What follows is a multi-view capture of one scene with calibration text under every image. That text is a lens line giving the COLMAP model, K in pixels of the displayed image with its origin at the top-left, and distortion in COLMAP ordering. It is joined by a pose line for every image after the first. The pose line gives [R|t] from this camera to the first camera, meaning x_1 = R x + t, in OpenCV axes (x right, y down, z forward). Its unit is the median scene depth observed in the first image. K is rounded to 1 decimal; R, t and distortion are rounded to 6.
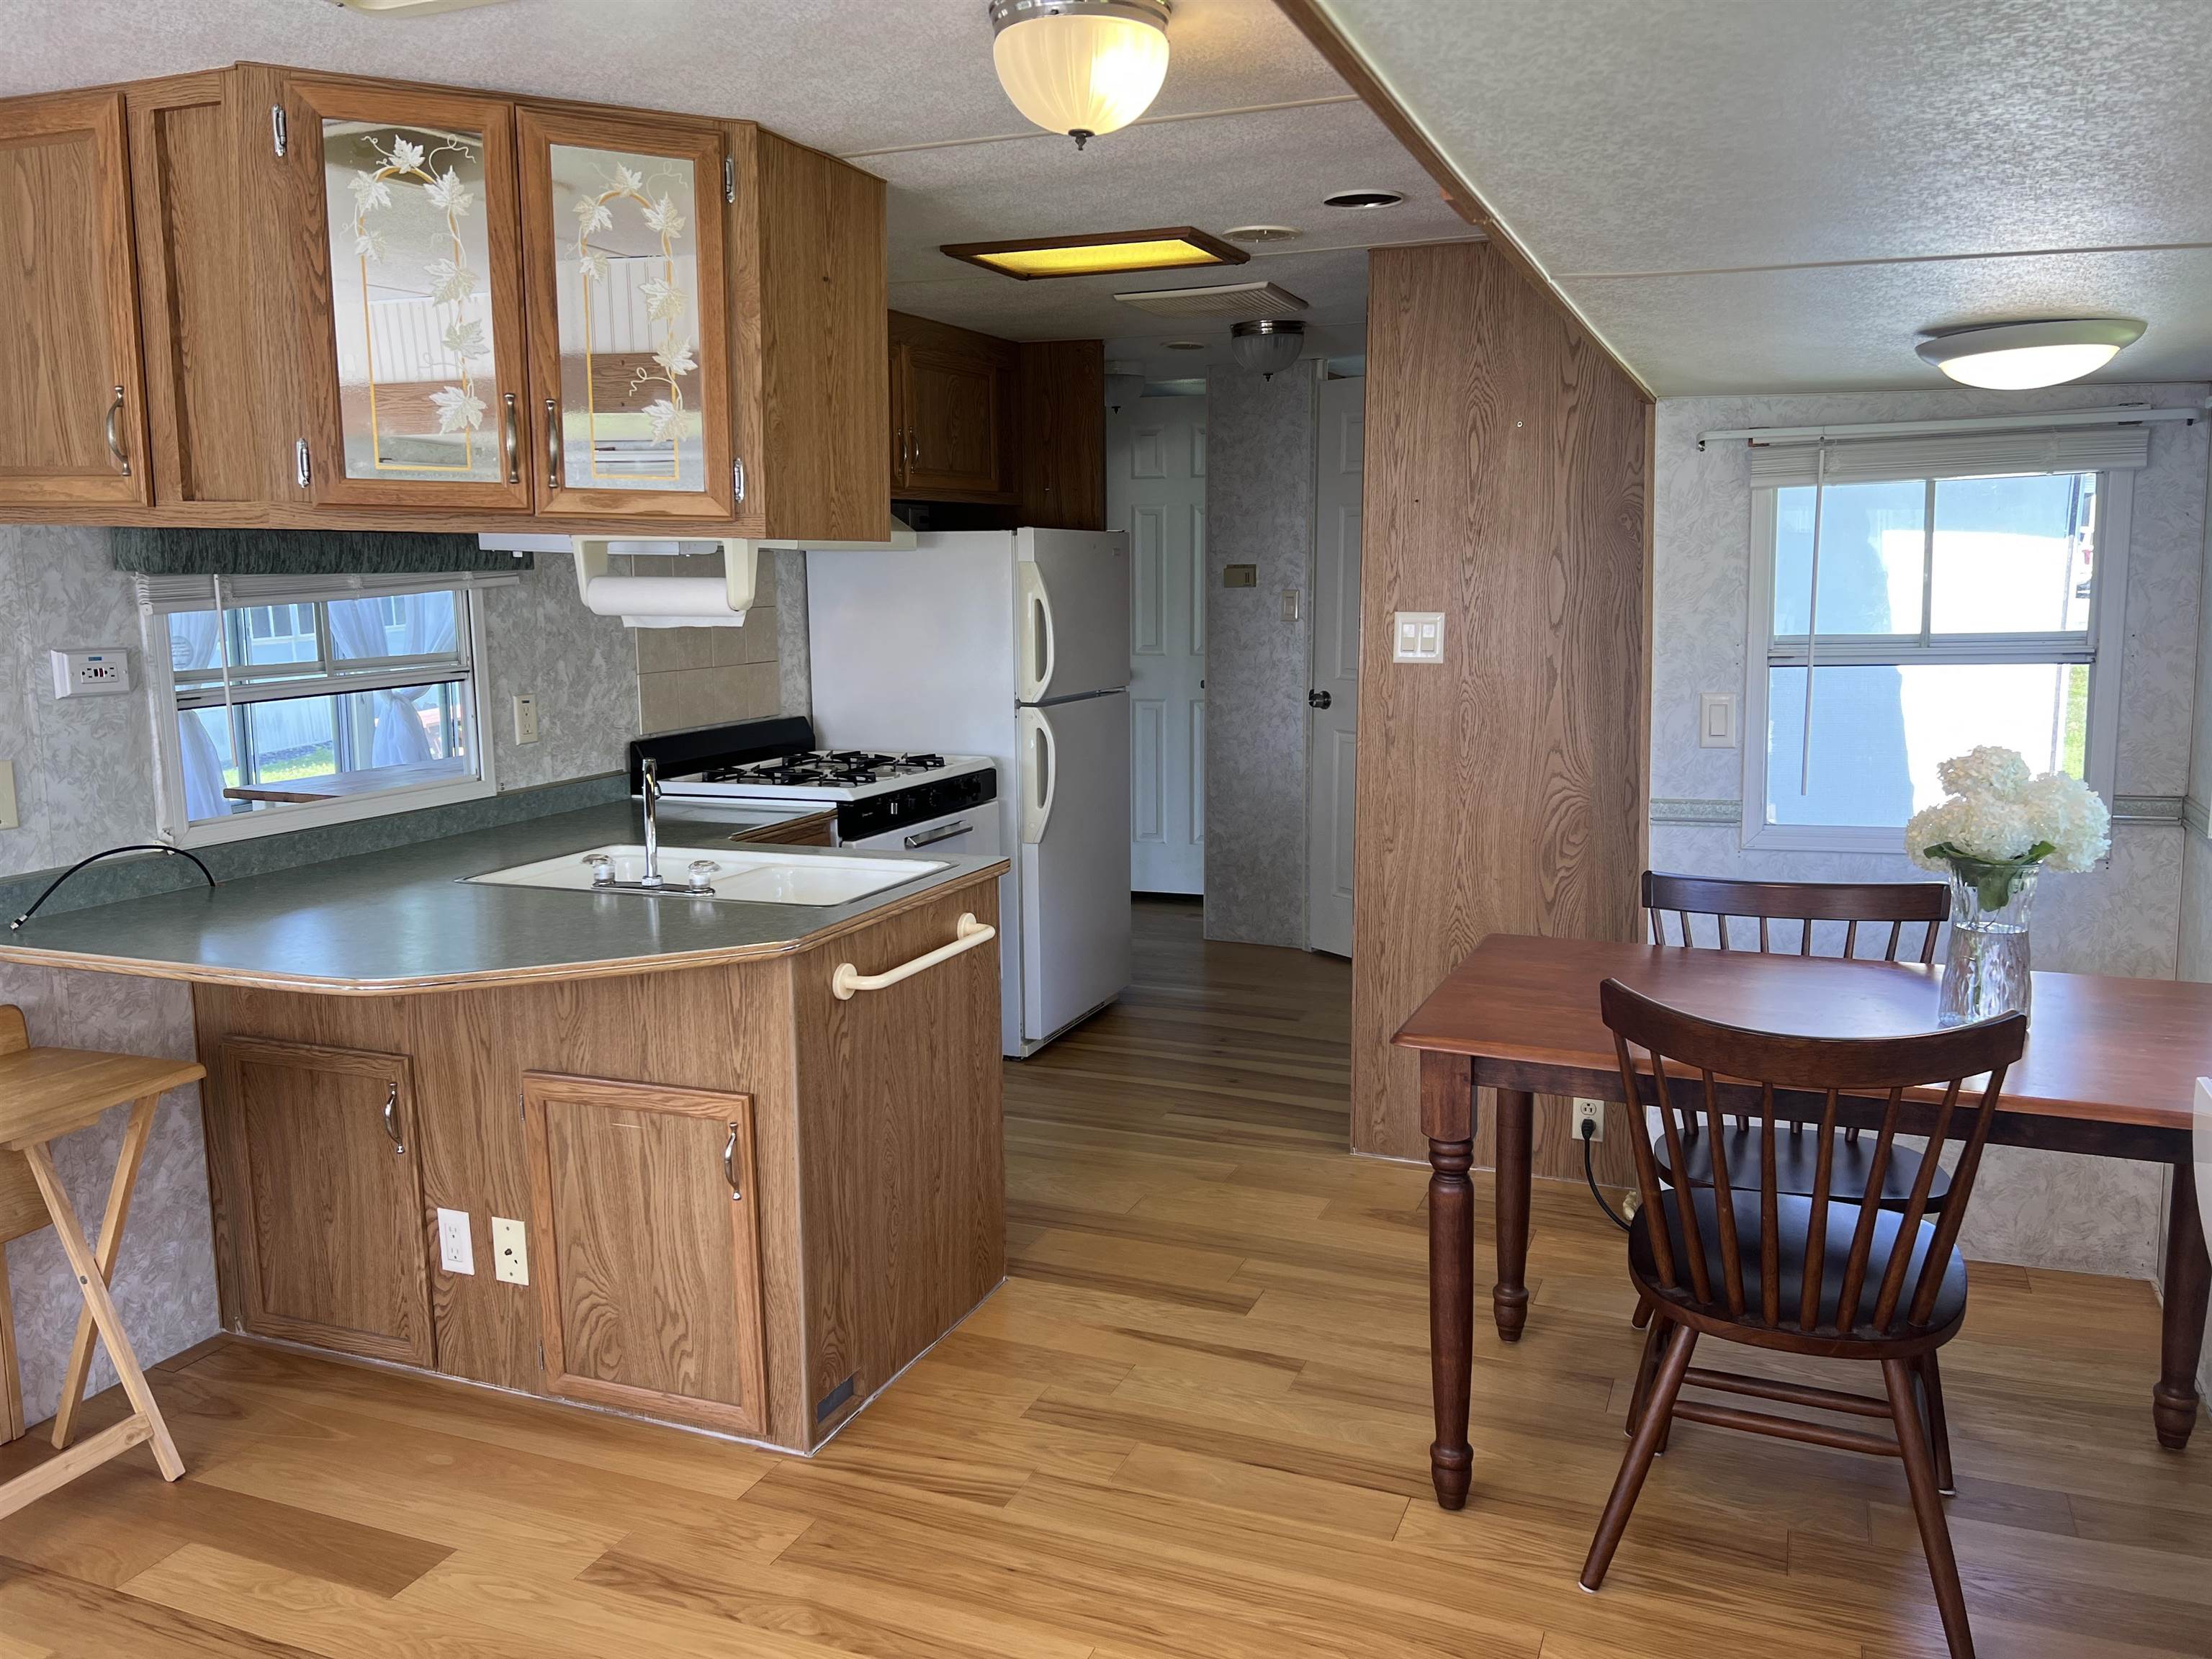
lens RADIAL K [[1685.9, 0, 1110.1], [0, 1685.9, 824.6], [0, 0, 1]] dist [0.000376, -0.002393]
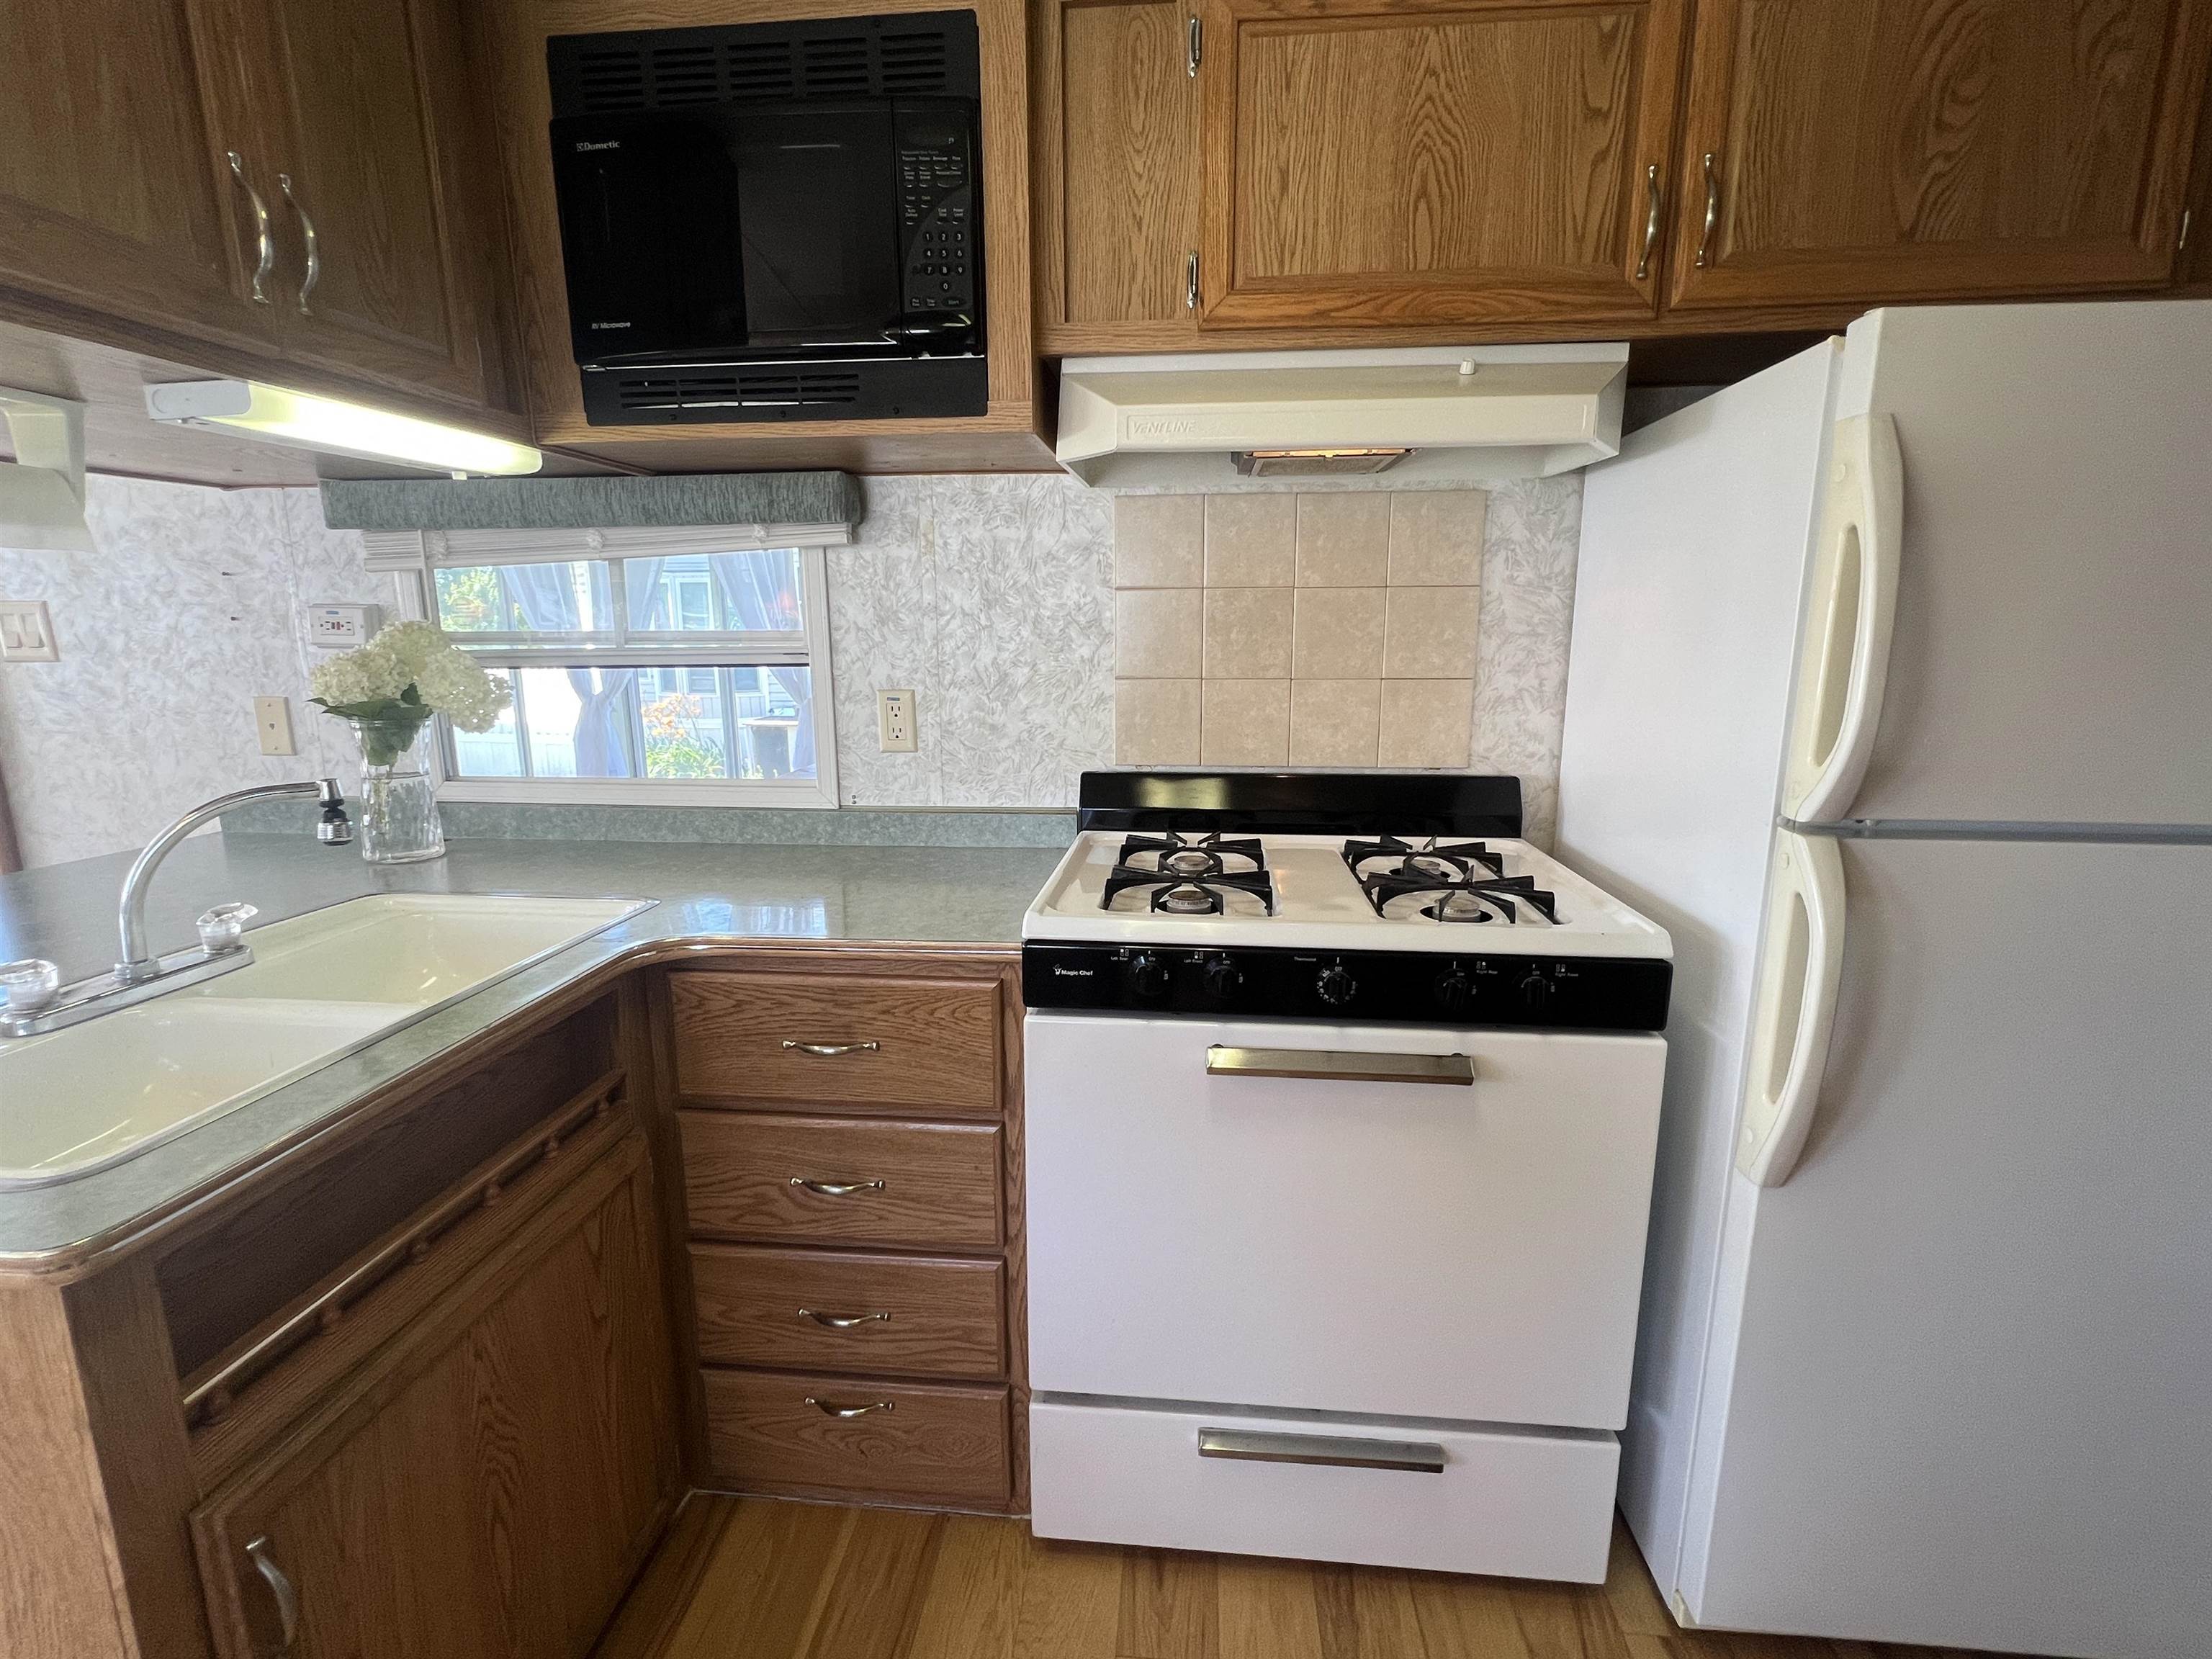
lens RADIAL K [[1005.7, 0, 1114.2], [0, 1005.7, 829.7], [0, 0, 1]] dist [0.004235, 0.000343]
pose [[0.304225, 0.186427, -0.934180, 0.117815], [-0.146258, 0.978177, 0.147577, -0.084994], [0.941305, 0.091734, 0.324852, 0.827137]]
